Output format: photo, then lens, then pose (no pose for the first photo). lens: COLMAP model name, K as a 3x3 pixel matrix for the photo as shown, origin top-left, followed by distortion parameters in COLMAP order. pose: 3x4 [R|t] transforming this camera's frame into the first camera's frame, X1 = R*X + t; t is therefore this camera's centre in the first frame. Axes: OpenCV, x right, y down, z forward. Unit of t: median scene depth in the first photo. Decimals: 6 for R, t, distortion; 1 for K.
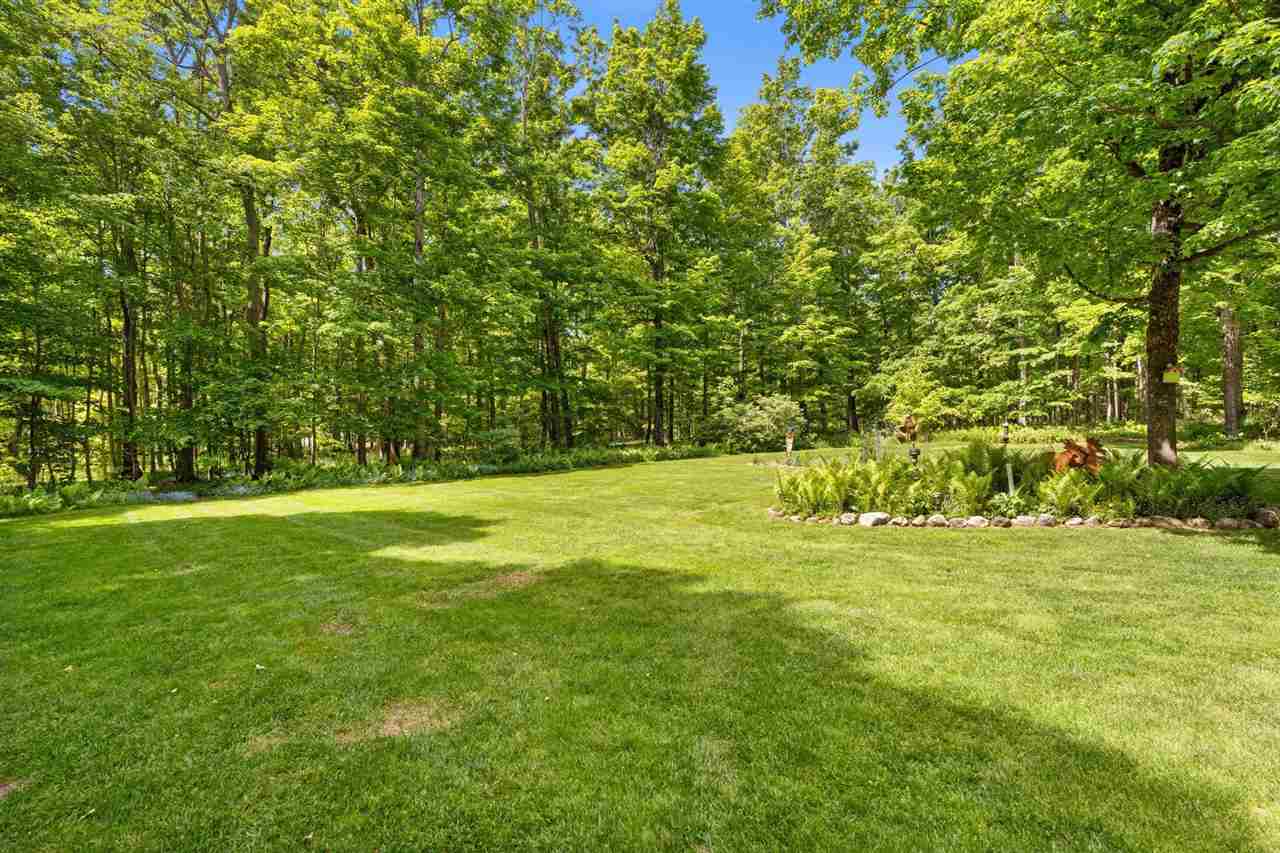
lens RADIAL K [[582.3, 0, 634.8], [0, 582.3, 429.1], [0, 0, 1]] dist [-0.007207, 0.000421]
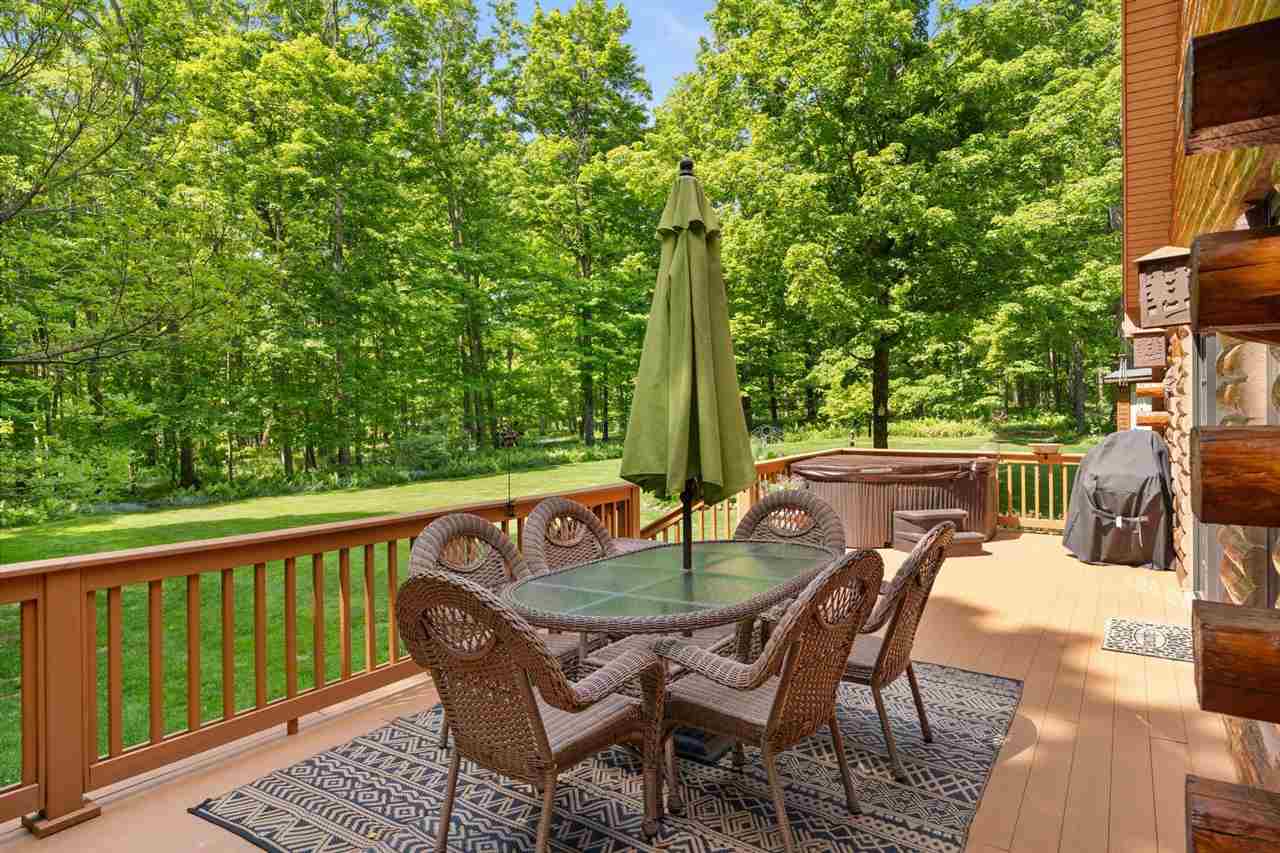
lens RADIAL K [[751.5, 0, 644.8], [0, 751.5, 423.5], [0, 0, 1]] dist [-0.002225, 0.000332]
pose [[0.995961, -0.016676, 0.088230, 0.025504], [0.015267, 0.999745, 0.016620, -0.027239], [-0.088485, -0.015206, 0.995961, -0.265509]]
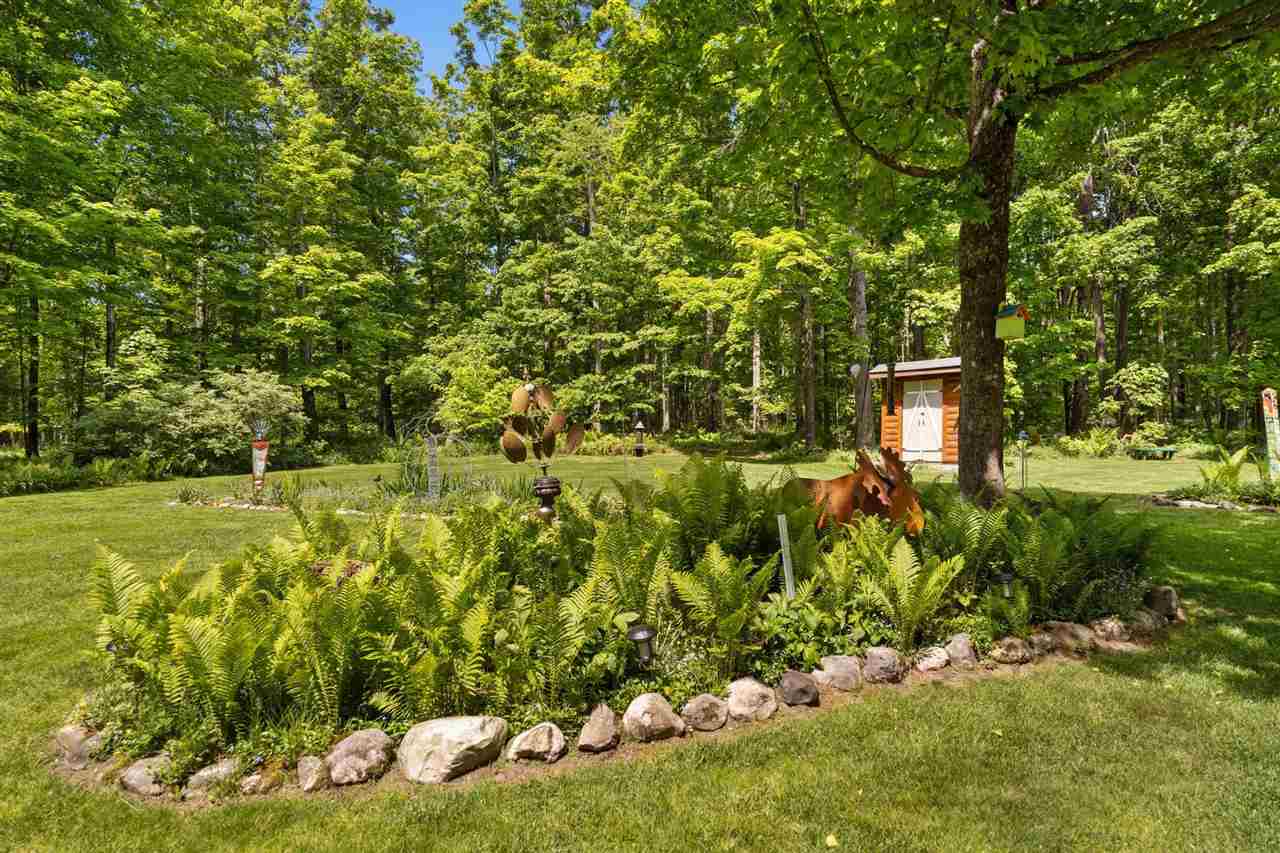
lens RADIAL K [[751.5, 0, 644.2], [0, 751.5, 452.9], [0, 0, 1]] dist [-0.002225, 0.000332]
pose [[0.773024, -0.004728, 0.634359, 0.074015], [-0.009000, 0.999790, 0.018419, 0.002754], [-0.634313, -0.019947, 0.772819, 0.193470]]
